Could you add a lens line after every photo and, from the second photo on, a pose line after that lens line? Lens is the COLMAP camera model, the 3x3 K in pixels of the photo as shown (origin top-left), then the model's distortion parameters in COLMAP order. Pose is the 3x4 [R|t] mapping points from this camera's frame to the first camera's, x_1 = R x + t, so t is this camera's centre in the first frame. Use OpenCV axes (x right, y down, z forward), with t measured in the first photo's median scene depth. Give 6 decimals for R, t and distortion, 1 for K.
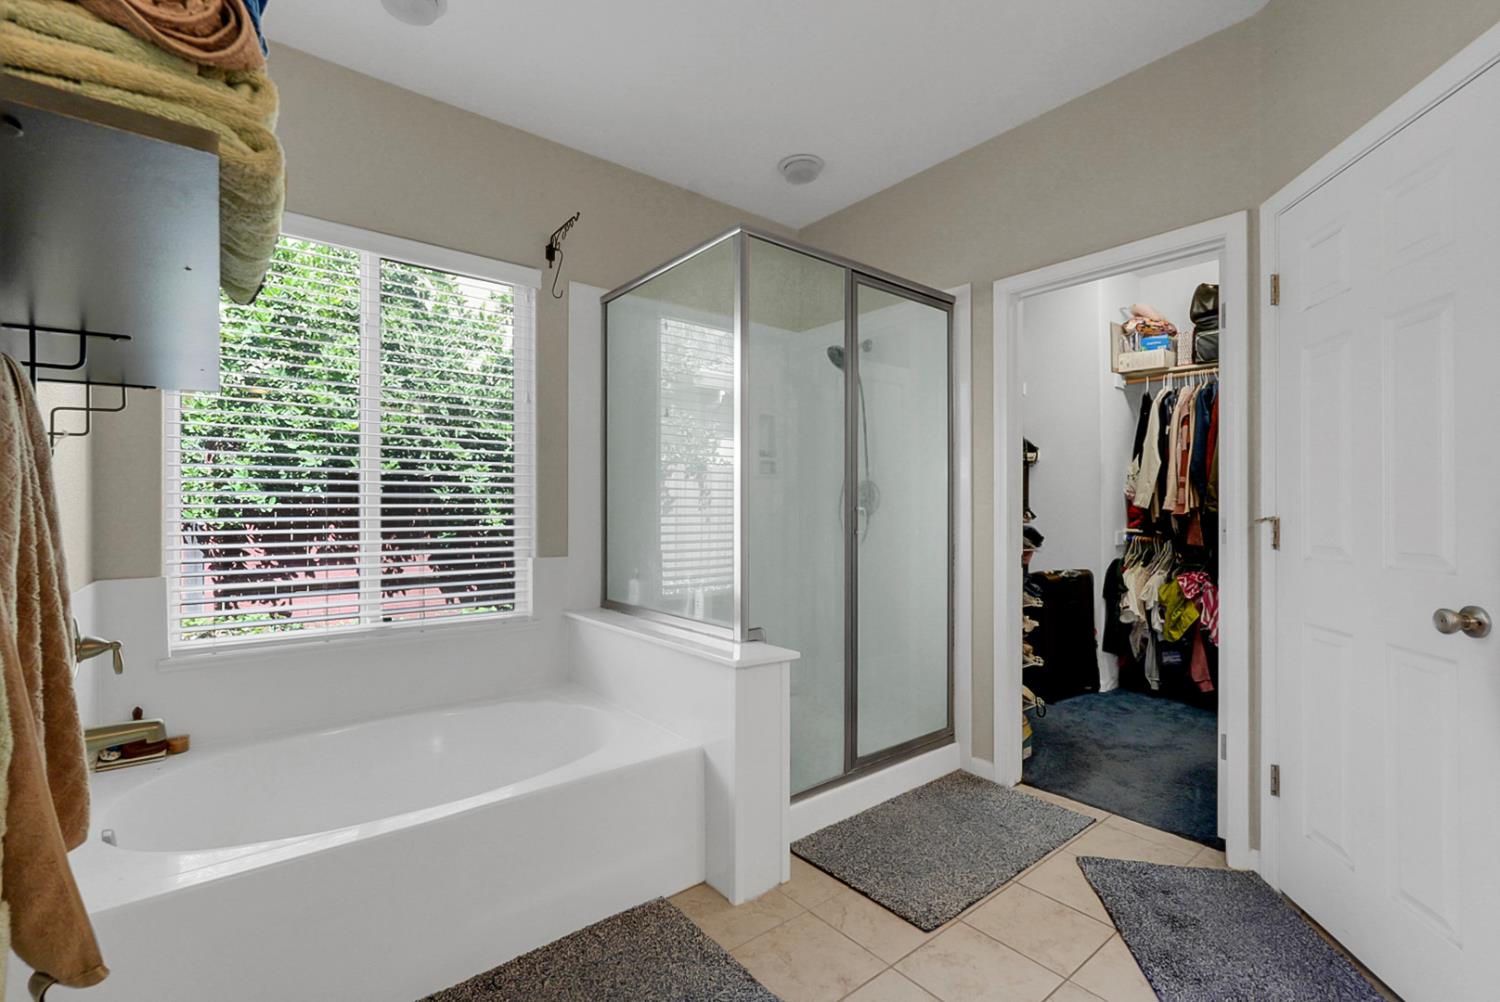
lens RADIAL K [[665.0, 0, 738.6], [0, 665.0, 504.4], [0, 0, 1]] dist [0.001016, 0.000218]
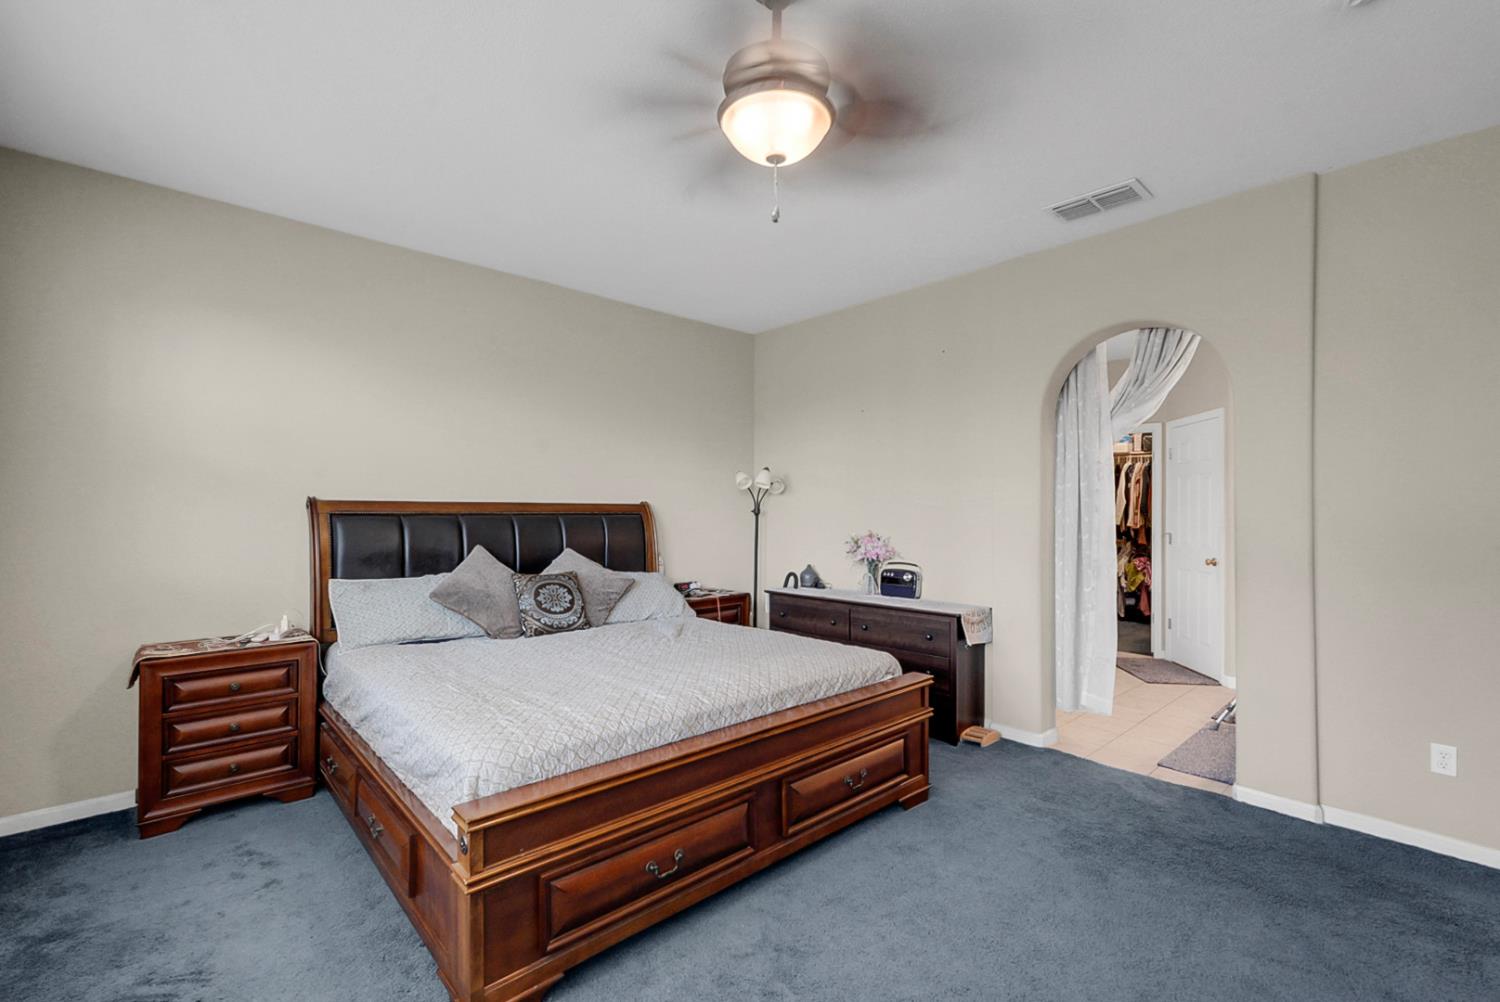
lens RADIAL K [[665.0, 0, 758.7], [0, 665.0, 508.4], [0, 0, 1]] dist [0.001016, 0.000218]
pose [[0.996417, 0.005675, 0.084389, -0.638929], [-0.005966, 0.999977, 0.003204, -0.045103], [-0.084369, -0.003696, 0.996428, -0.905757]]
